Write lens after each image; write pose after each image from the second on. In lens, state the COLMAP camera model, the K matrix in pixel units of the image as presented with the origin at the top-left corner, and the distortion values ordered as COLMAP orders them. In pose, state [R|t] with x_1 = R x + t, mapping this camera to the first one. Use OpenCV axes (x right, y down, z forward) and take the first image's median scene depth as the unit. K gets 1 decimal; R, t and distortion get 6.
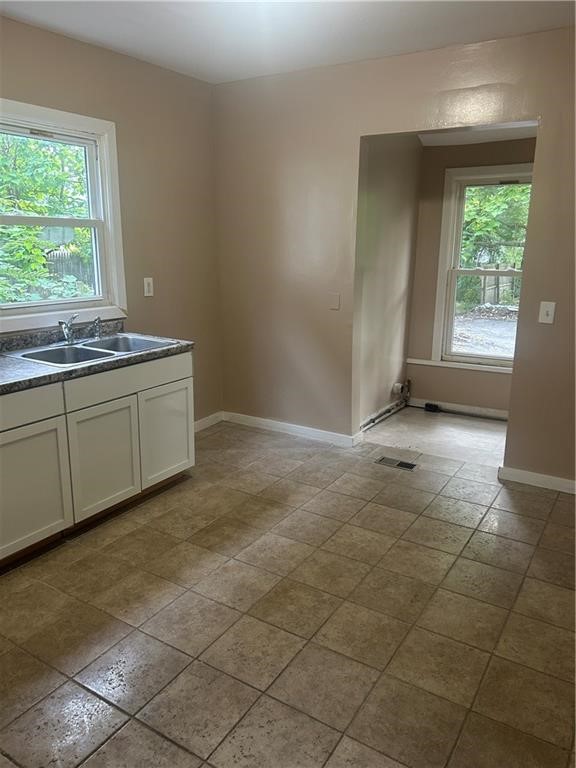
lens RADIAL K [[586.0, 0, 285.1], [0, 586.0, 390.0], [0, 0, 1]] dist [0.068595, -0.067911]
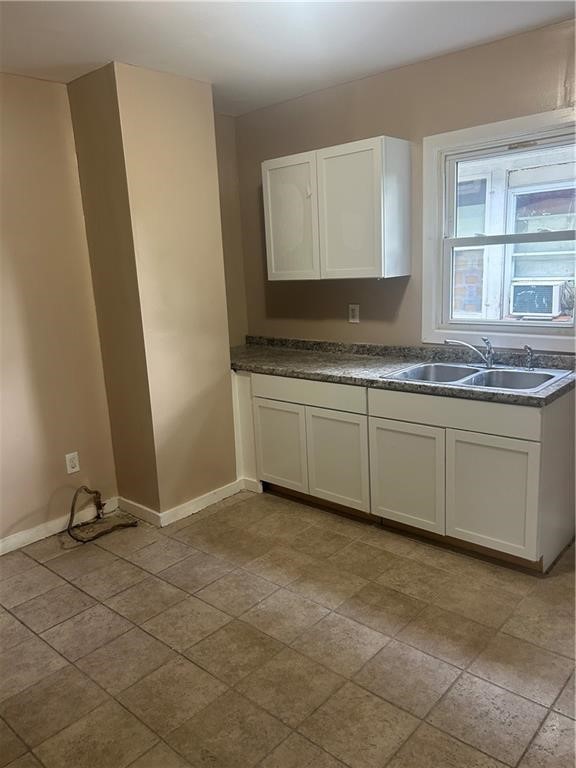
lens RADIAL K [[586.0, 0, 285.1], [0, 586.0, 390.0], [0, 0, 1]] dist [0.068595, -0.067911]
pose [[-0.188005, 0.212122, -0.958988, 0.754741], [-0.194362, 0.949055, 0.248028, -0.262712], [0.962745, 0.233021, -0.137198, 1.001974]]
